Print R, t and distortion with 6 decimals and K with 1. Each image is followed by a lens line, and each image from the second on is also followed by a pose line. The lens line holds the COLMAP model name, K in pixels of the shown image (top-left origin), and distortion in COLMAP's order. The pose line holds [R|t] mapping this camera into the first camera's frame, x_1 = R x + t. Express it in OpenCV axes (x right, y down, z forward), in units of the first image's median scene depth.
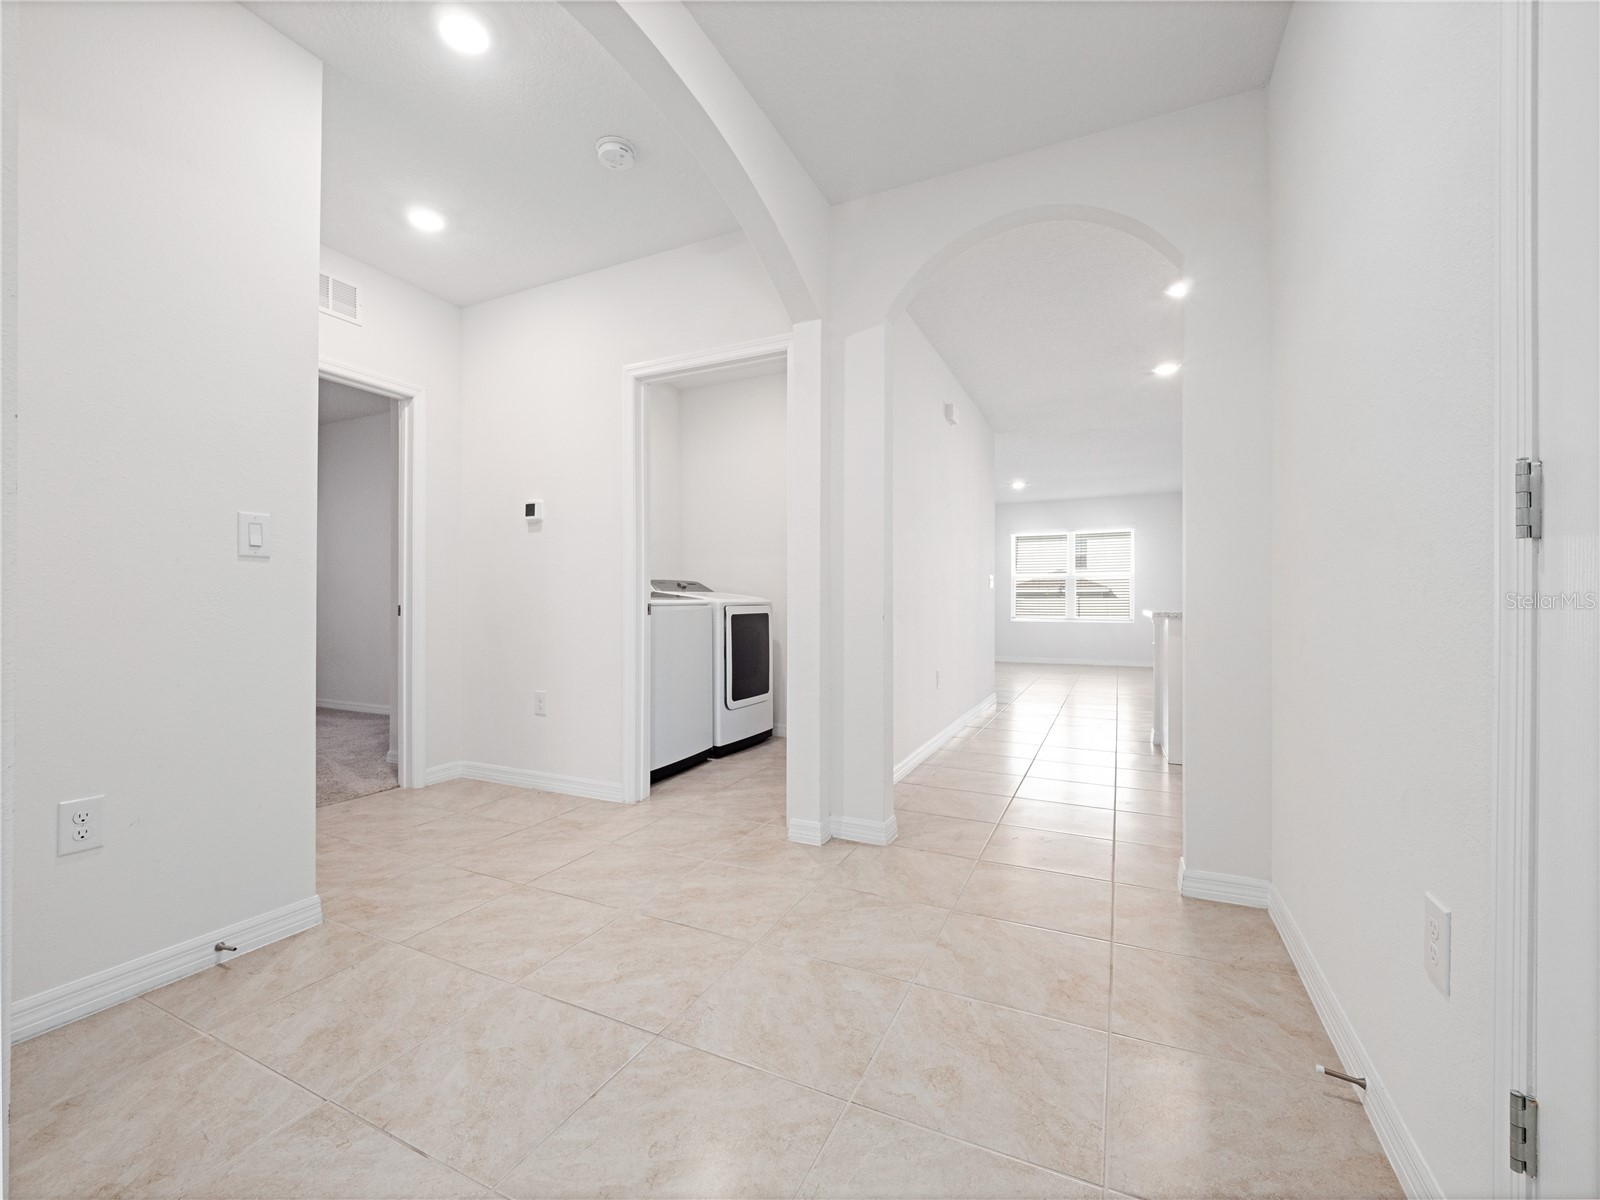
lens RADIAL K [[689.7, 0, 792.9], [0, 689.7, 592.9], [0, 0, 1]] dist [0.001246, -0.000647]
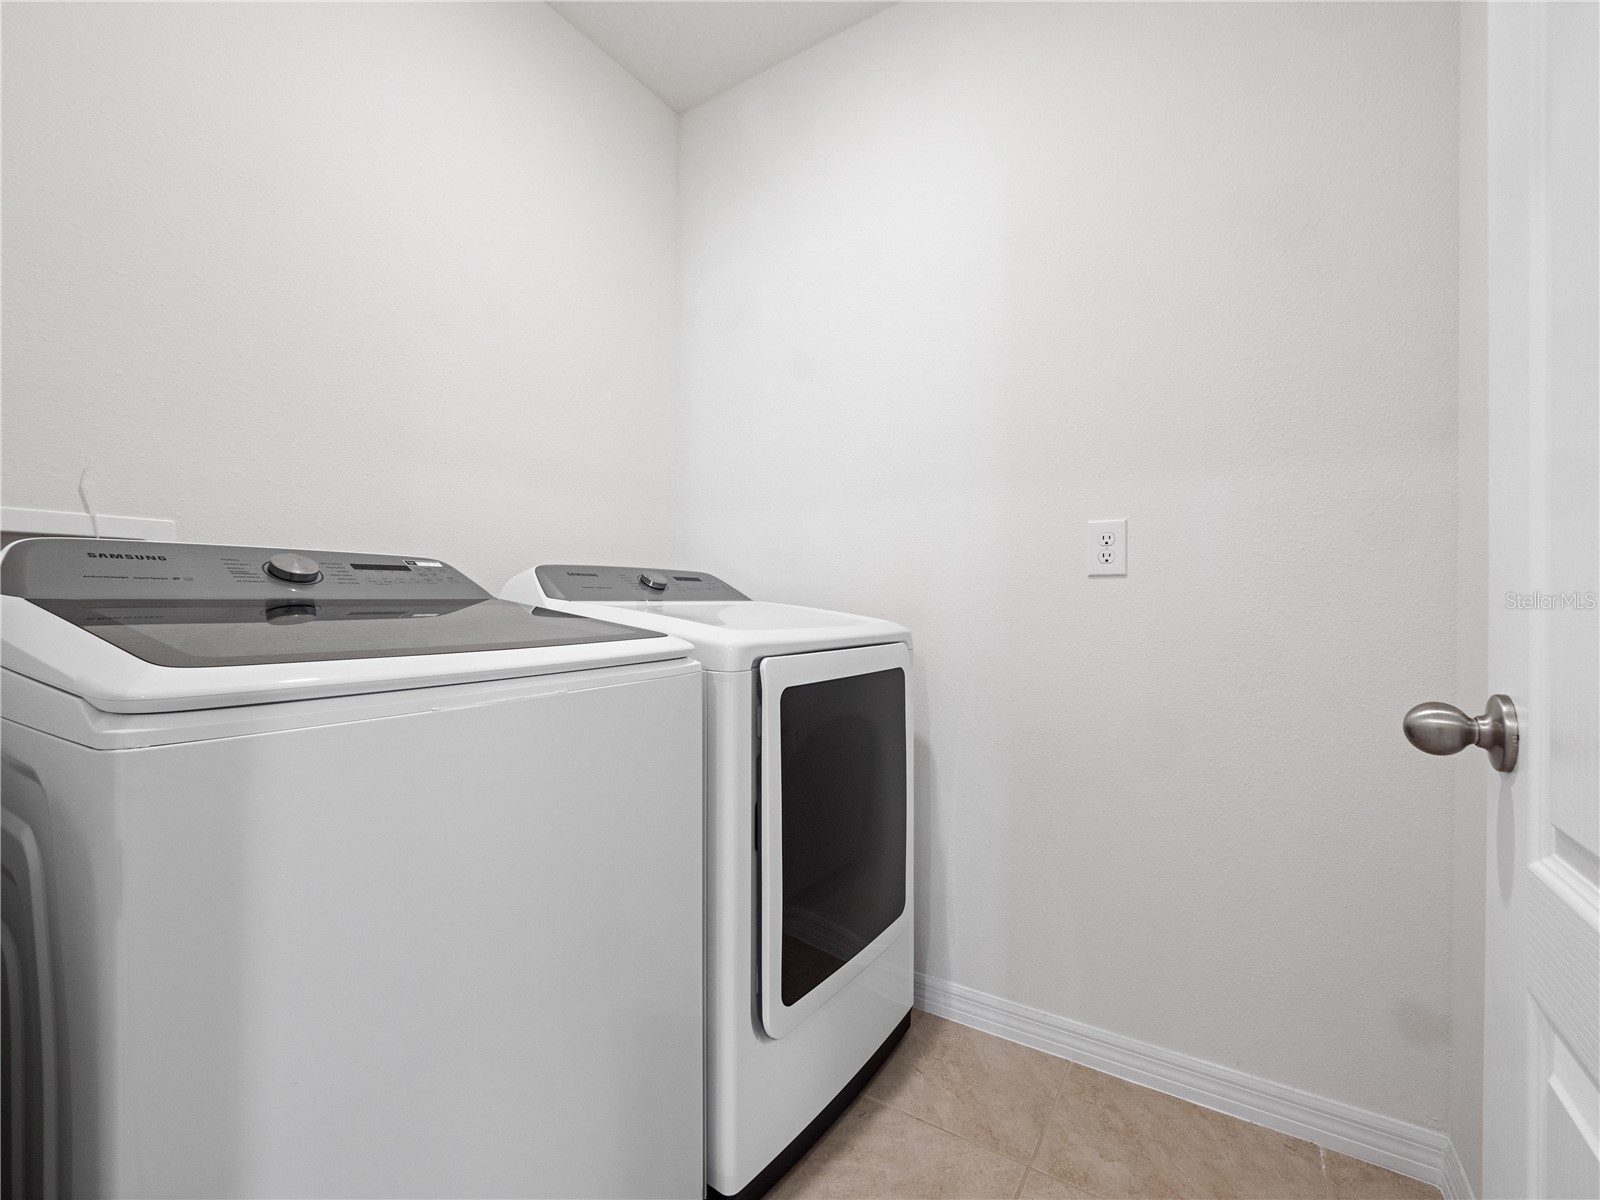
lens RADIAL K [[689.7, 0, 792.9], [0, 689.7, 592.9], [0, 0, 1]] dist [0.001246, -0.000647]
pose [[0.989456, 0.004374, -0.144768, -0.041831], [-0.003250, 0.999963, 0.008000, -0.008857], [0.144798, -0.007445, 0.989433, 0.683382]]
